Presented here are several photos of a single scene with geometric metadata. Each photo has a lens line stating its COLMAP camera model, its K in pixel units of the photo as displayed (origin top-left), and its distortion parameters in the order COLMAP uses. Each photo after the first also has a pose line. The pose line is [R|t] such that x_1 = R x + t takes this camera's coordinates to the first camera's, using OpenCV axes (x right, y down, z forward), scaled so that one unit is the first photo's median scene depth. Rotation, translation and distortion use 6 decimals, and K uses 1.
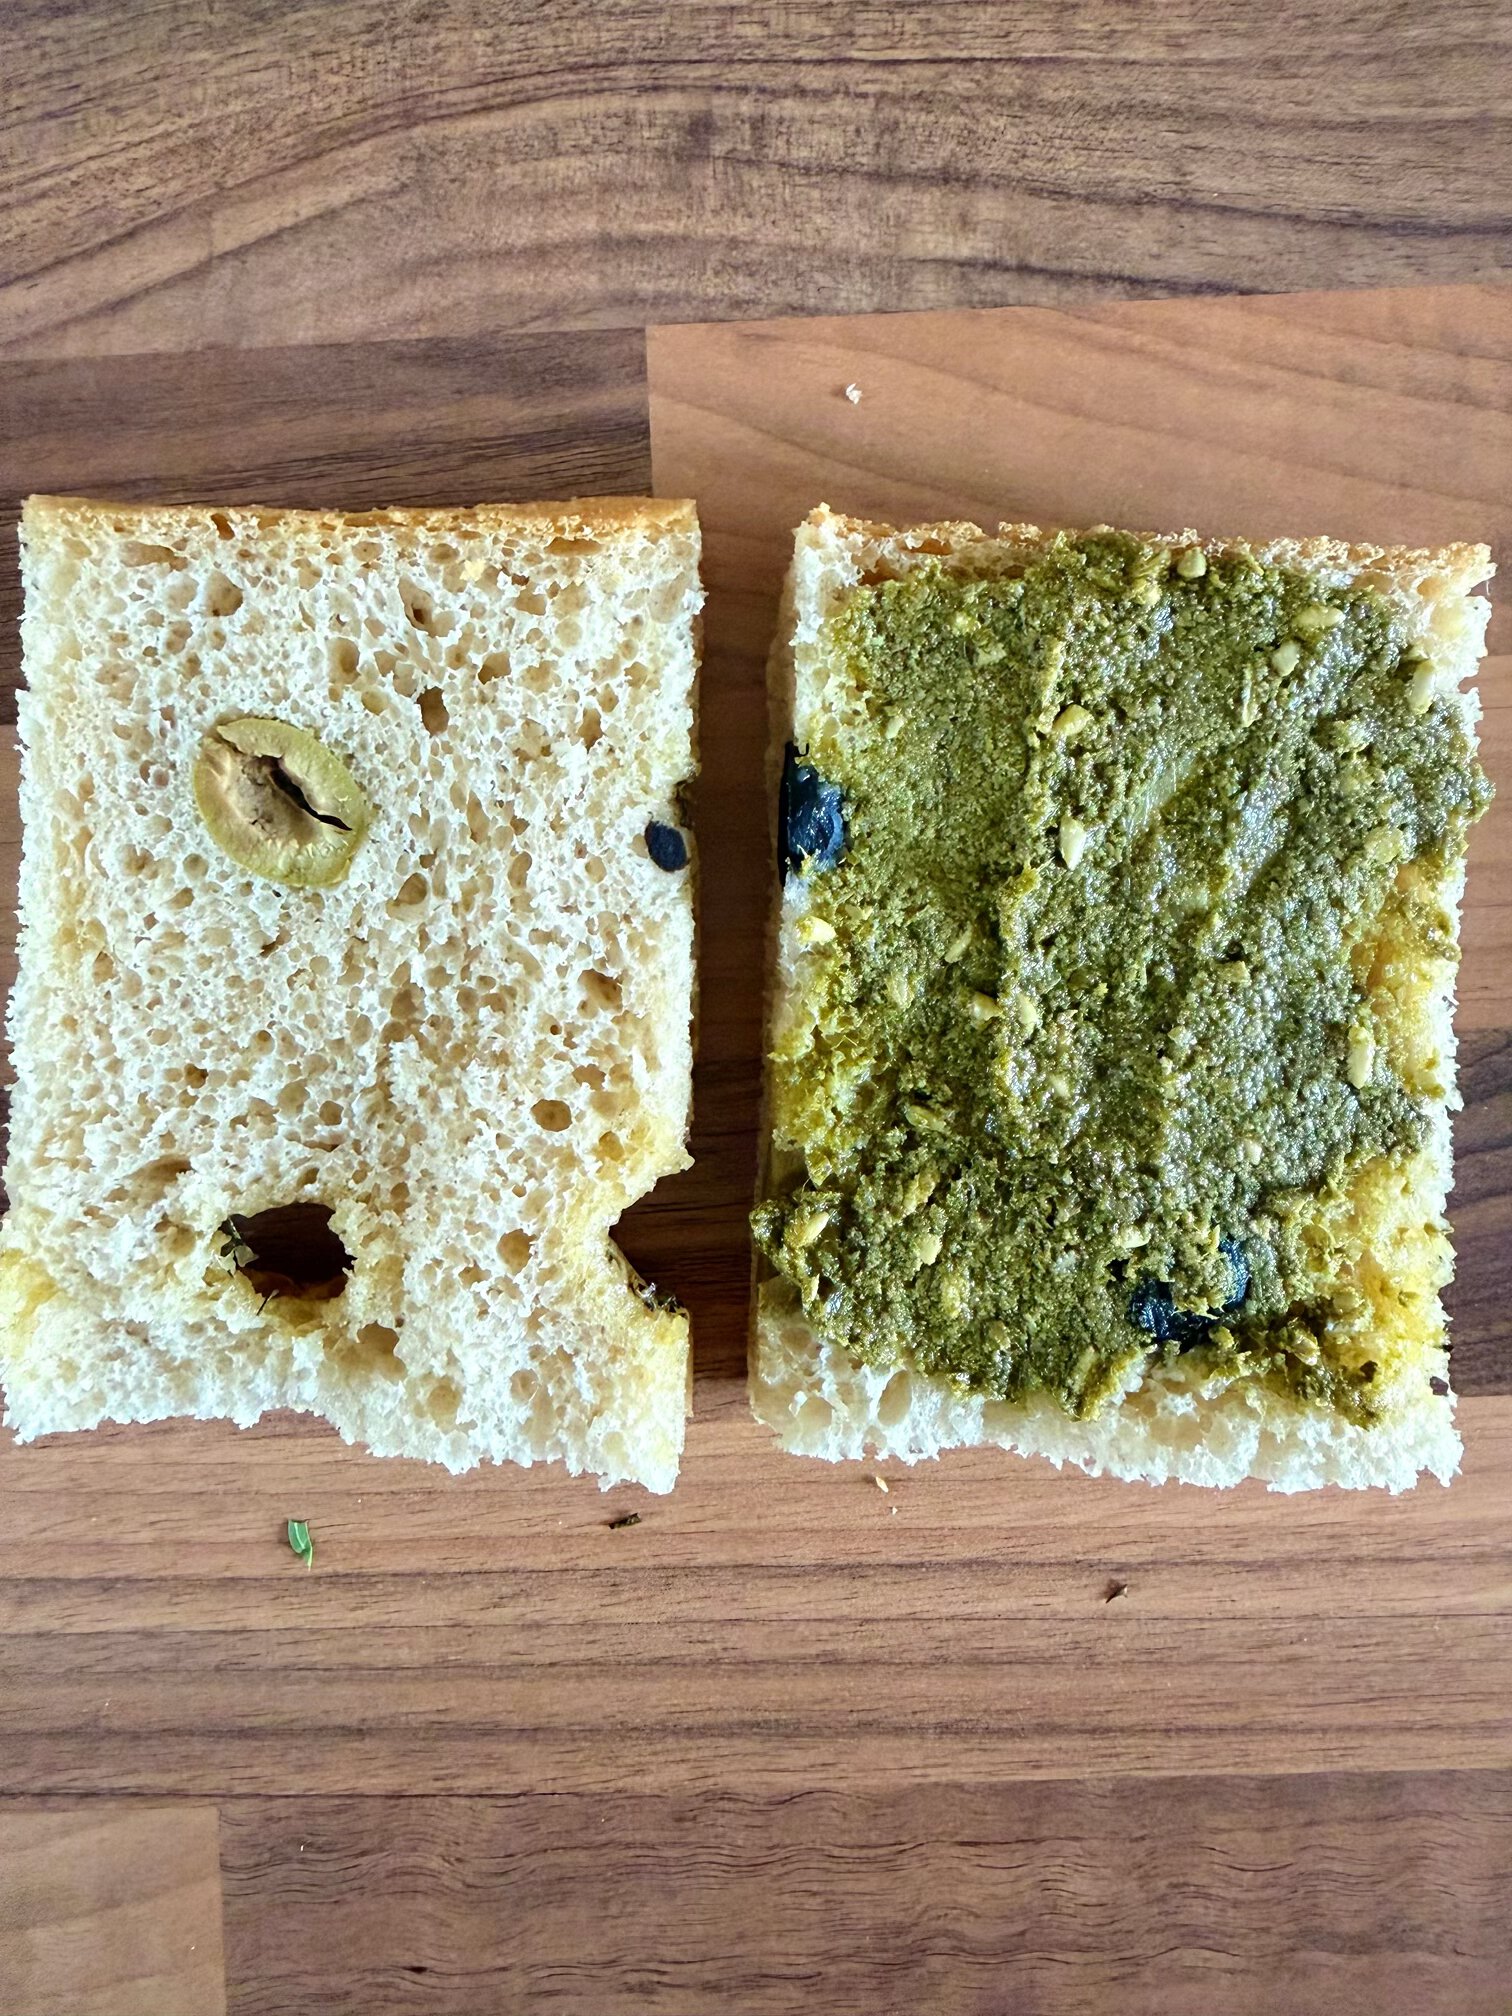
lens RADIAL K [[1407.6, 0, 766.8], [0, 1407.6, 768.9], [0, 0, 1]] dist [-0.010183, 0.014165]
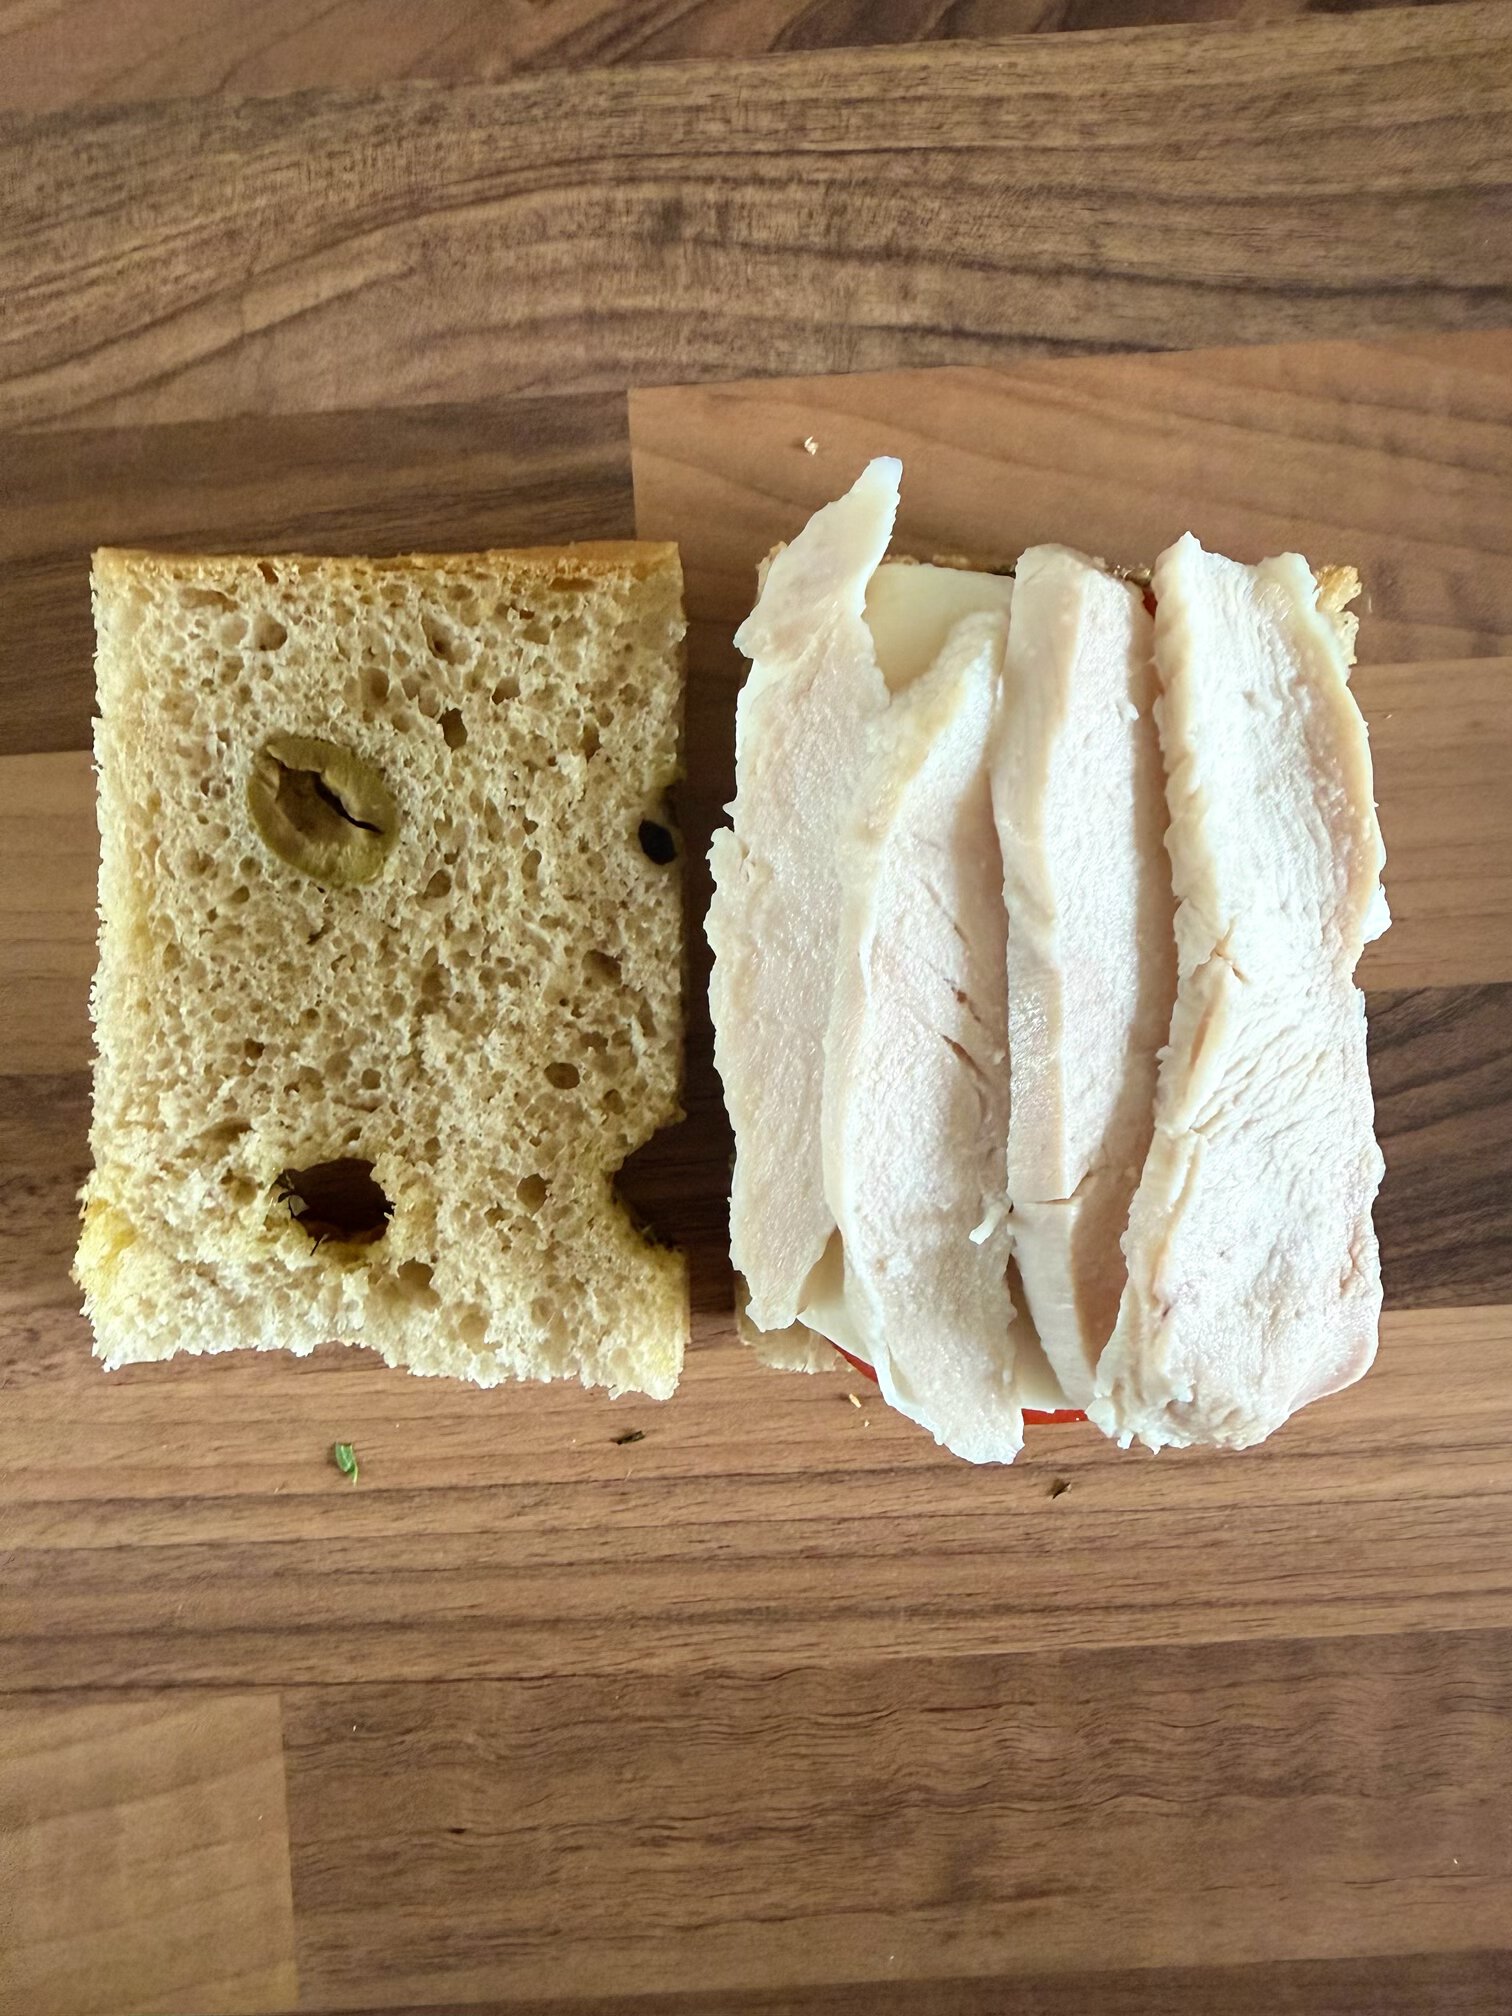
lens RADIAL K [[1428.7, 0, 741.1], [0, 1428.7, 819.7], [0, 0, 1]] dist [0.001082, 0.003991]
pose [[0.999799, -0.019832, 0.002985, -0.005038], [0.019809, 0.999775, 0.007536, 0.028428], [-0.003134, -0.007475, 0.999967, -0.173981]]
